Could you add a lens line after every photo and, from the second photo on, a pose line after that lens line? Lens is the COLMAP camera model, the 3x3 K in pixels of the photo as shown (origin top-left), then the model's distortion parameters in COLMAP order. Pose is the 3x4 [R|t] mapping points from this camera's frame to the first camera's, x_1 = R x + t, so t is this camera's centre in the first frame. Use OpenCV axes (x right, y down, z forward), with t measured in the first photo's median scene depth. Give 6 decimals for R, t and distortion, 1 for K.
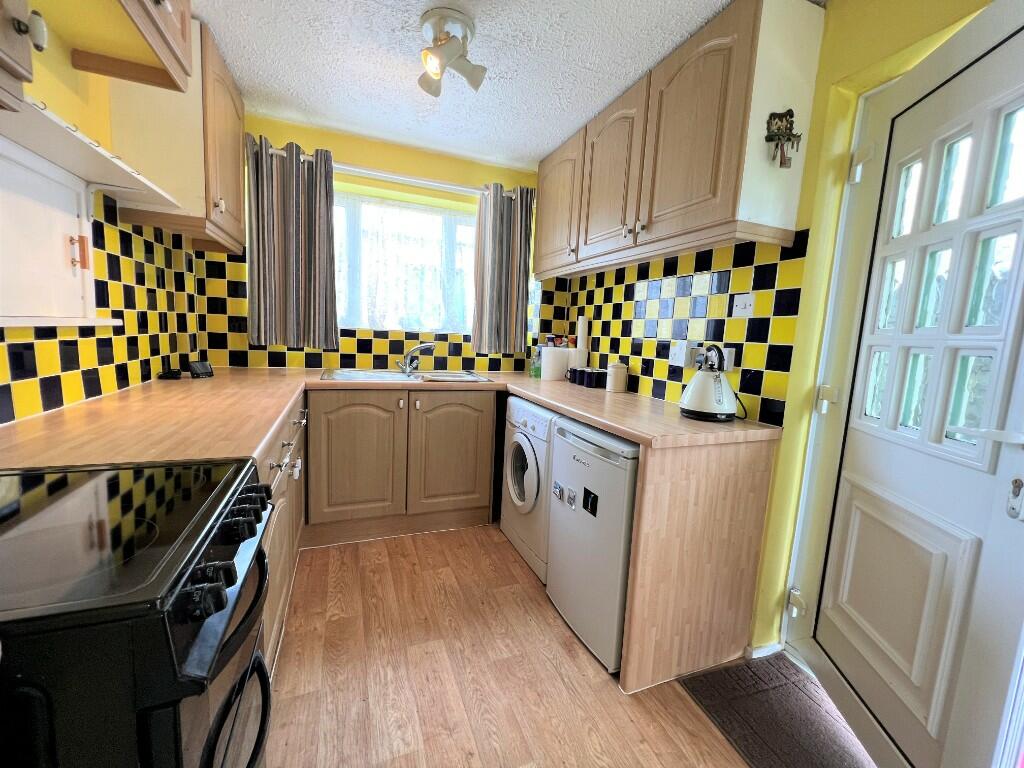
lens RADIAL K [[409.2, 0, 512.0], [0, 409.2, 381.3], [0, 0, 1]] dist [0.003426, 0.000247]
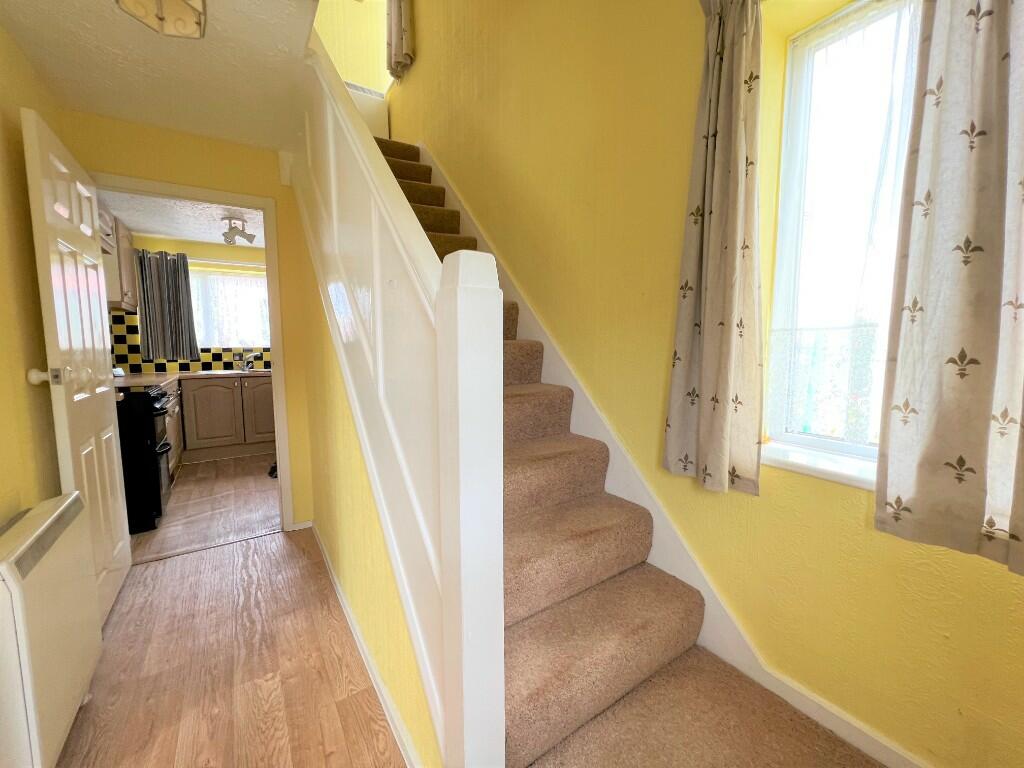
lens RADIAL K [[409.2, 0, 510.9], [0, 409.2, 381.9], [0, 0, 1]] dist [0.003426, 0.000247]
pose [[0.976406, -0.079245, 0.200879, 0.563374], [0.083864, 0.996371, -0.014579, 0.167097], [-0.198994, 0.031082, 0.979508, -1.072839]]
